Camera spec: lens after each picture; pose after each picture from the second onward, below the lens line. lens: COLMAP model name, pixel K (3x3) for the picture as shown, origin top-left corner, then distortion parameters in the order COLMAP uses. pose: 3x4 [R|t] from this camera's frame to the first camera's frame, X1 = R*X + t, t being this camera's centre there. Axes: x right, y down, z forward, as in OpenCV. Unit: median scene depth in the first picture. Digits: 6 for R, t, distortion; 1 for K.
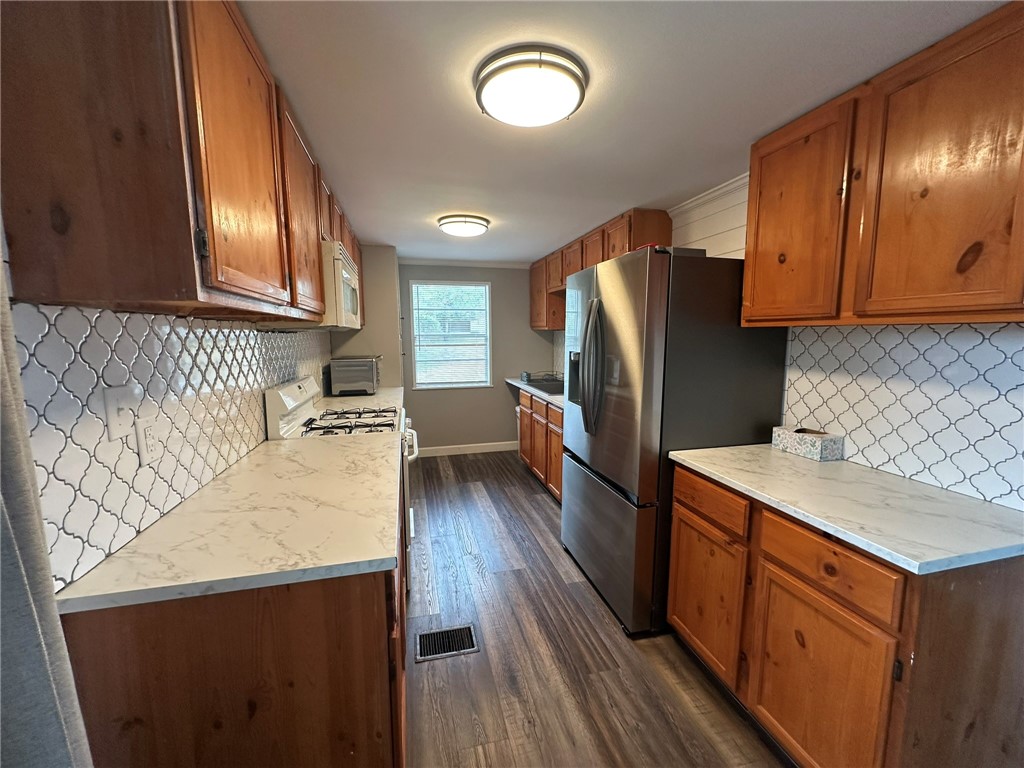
lens RADIAL K [[409.8, 0, 512.1], [0, 409.8, 384.2], [0, 0, 1]] dist [-0.003756, 0.000630]
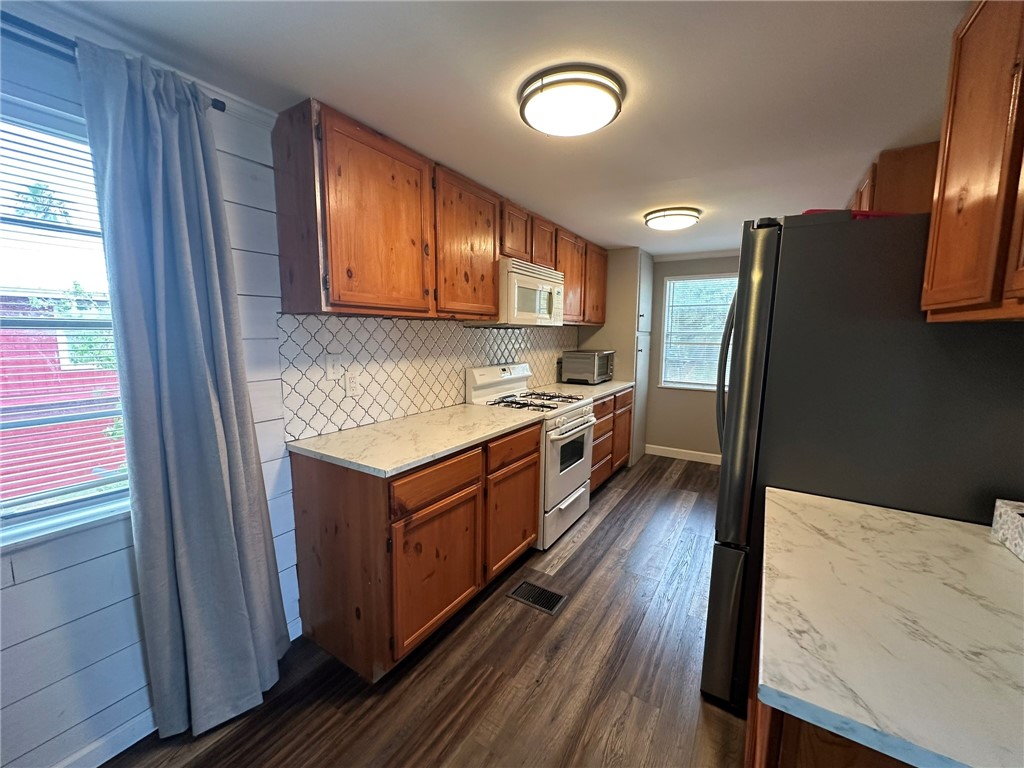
lens RADIAL K [[409.8, 0, 512.1], [0, 409.8, 384.2], [0, 0, 1]] dist [-0.003756, 0.000630]
pose [[0.691118, 0.102472, -0.715440, 0.615041], [-0.098066, 0.994039, 0.047644, -0.016160], [0.716058, 0.037233, 0.697048, 0.130112]]
